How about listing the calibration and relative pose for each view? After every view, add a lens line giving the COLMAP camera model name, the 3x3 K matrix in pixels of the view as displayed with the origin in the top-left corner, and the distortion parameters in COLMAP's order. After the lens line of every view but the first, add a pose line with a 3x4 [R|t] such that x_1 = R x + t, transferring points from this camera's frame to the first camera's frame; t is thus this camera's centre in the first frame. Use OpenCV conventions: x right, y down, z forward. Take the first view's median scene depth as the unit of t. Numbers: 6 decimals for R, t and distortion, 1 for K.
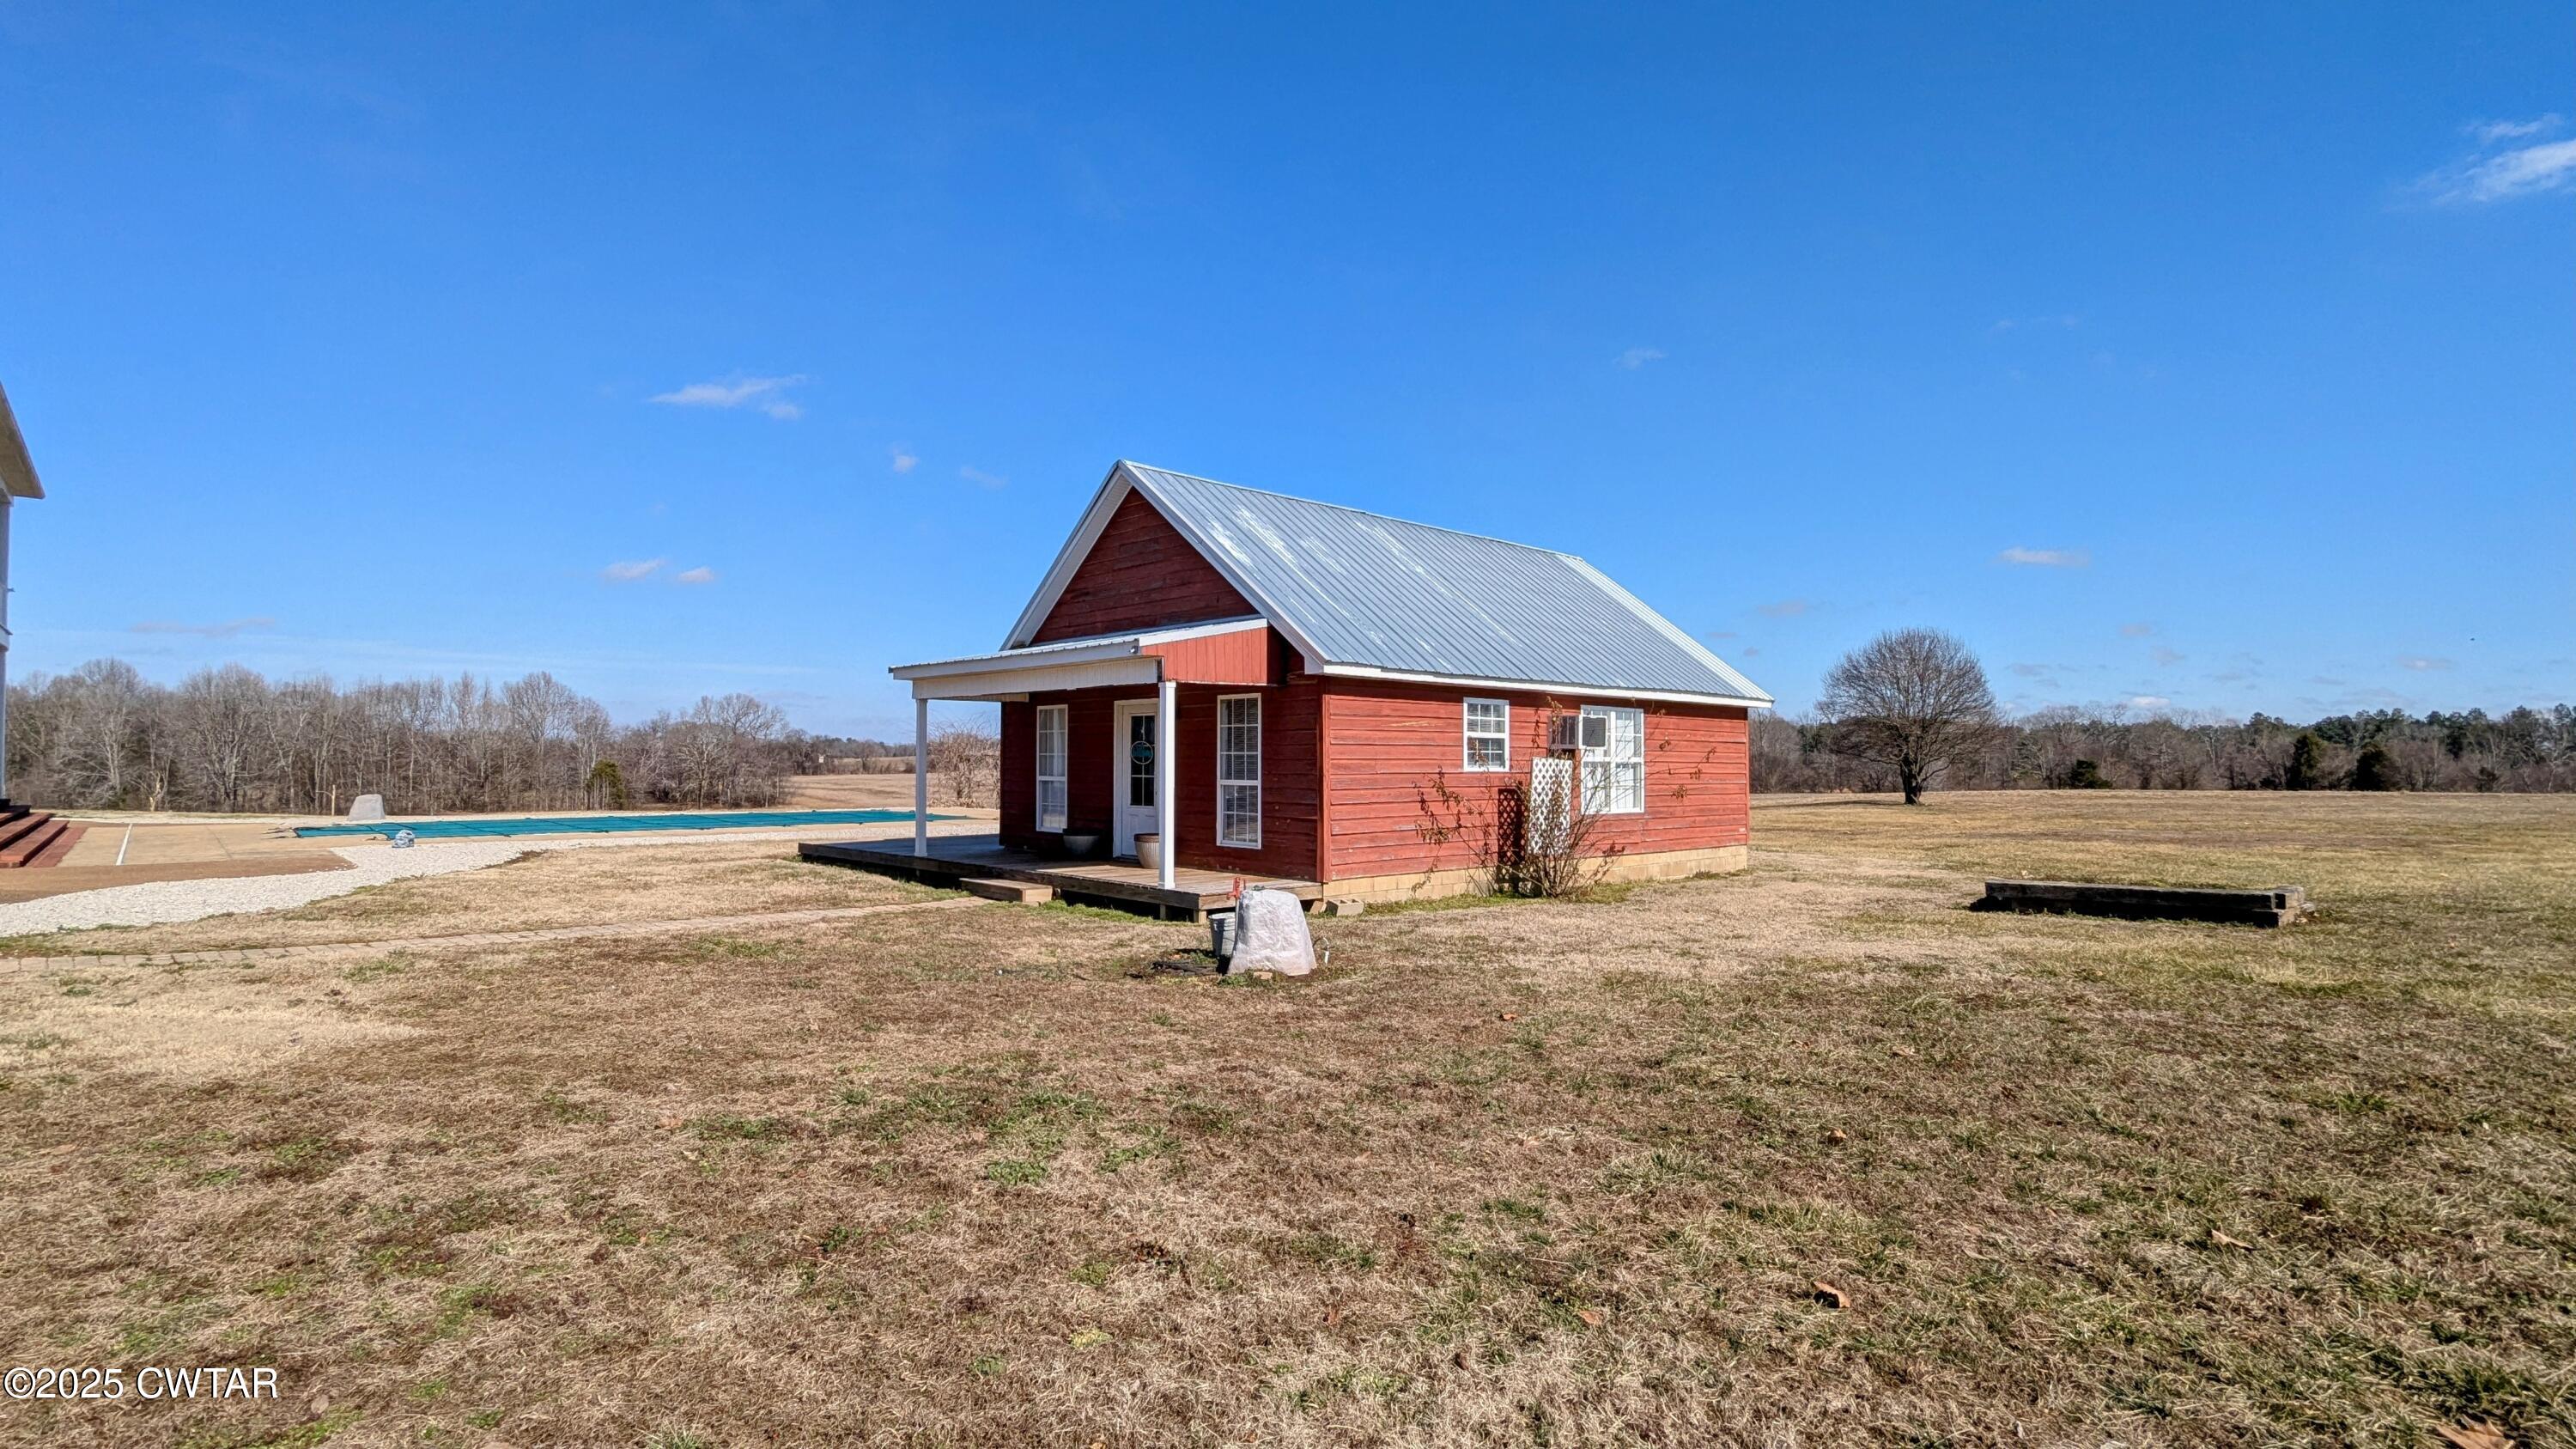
lens RADIAL K [[1203.9, 0, 1288.0], [0, 1203.9, 724.5], [0, 0, 1]] dist [-0.000990, -0.000328]
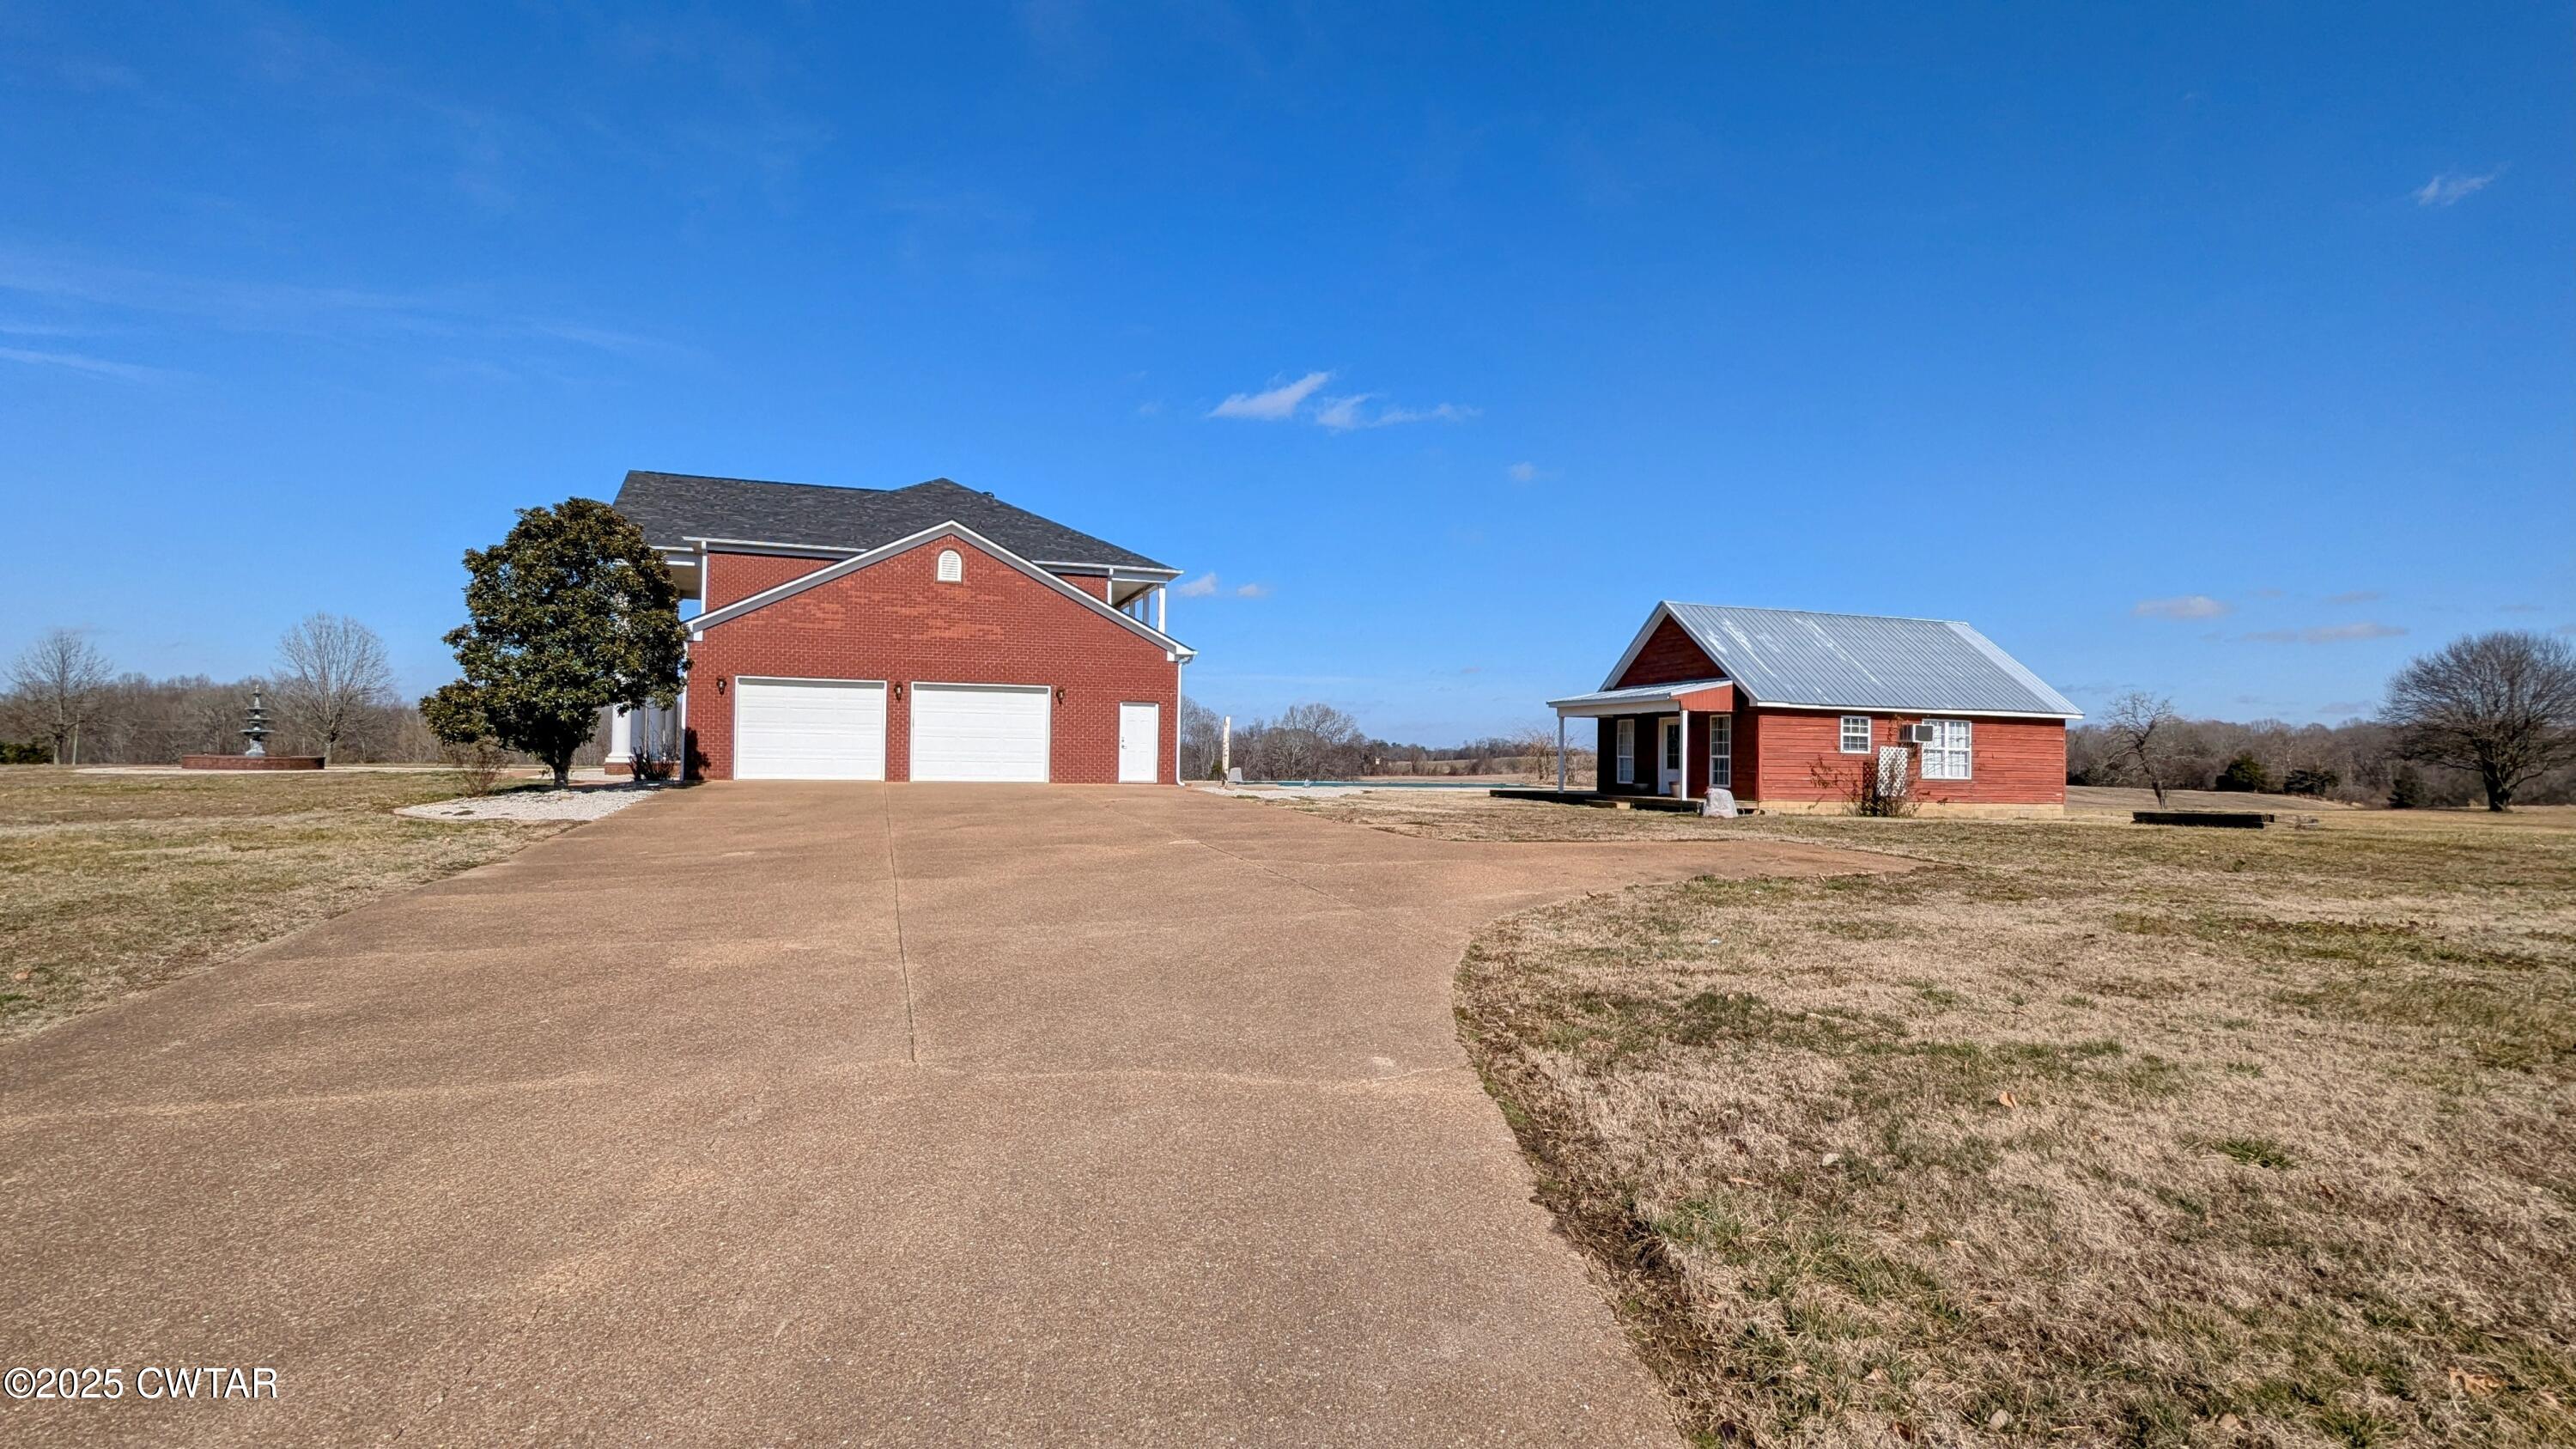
lens RADIAL K [[1203.9, 0, 1288.0], [0, 1203.9, 724.5], [0, 0, 1]] dist [-0.000990, -0.000328]
pose [[0.907013, -0.001698, -0.421099, 0.148870], [-0.000299, 0.999989, -0.004675, 0.001353], [0.421103, 0.004367, 0.907003, -1.143426]]
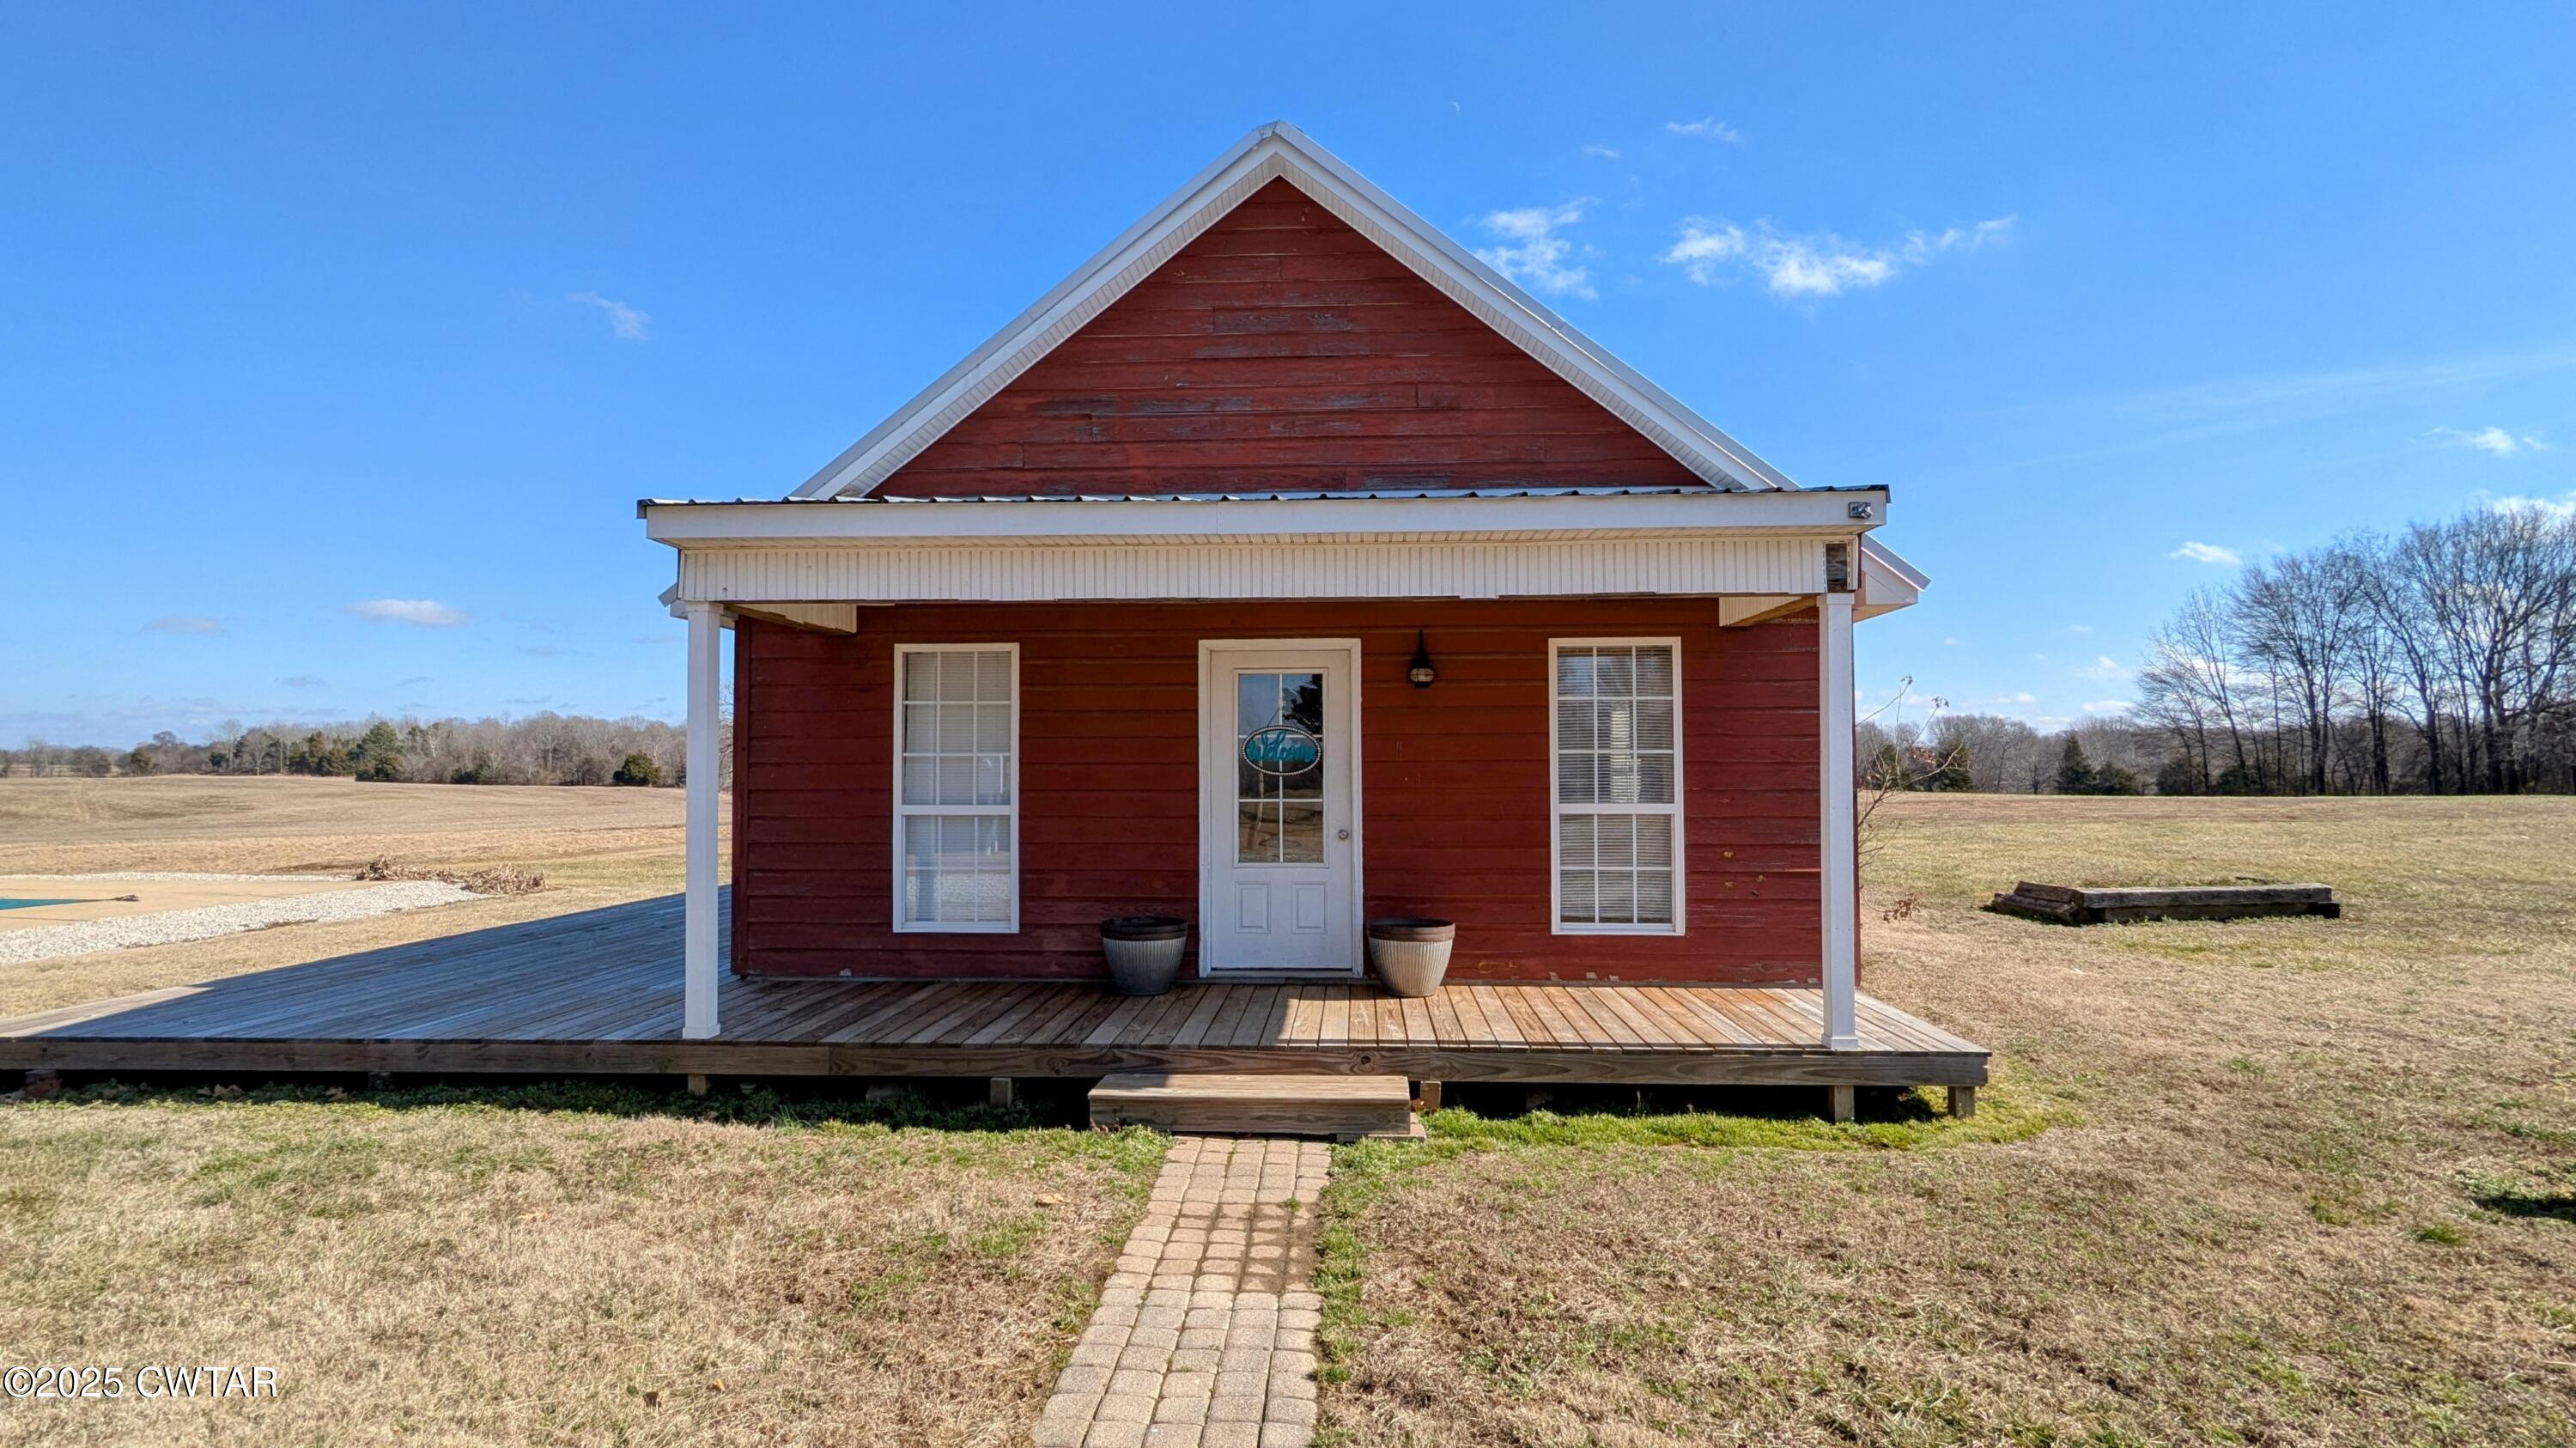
lens RADIAL K [[1203.8, 0, 1288.0], [0, 1203.8, 724.0], [0, 0, 1]] dist [-0.000990, -0.000328]
pose [[0.721264, 0.021720, 0.692320, -0.445818], [-0.016760, 0.999763, -0.013904, 0.019194], [-0.692458, -0.001575, 0.721457, 0.646944]]
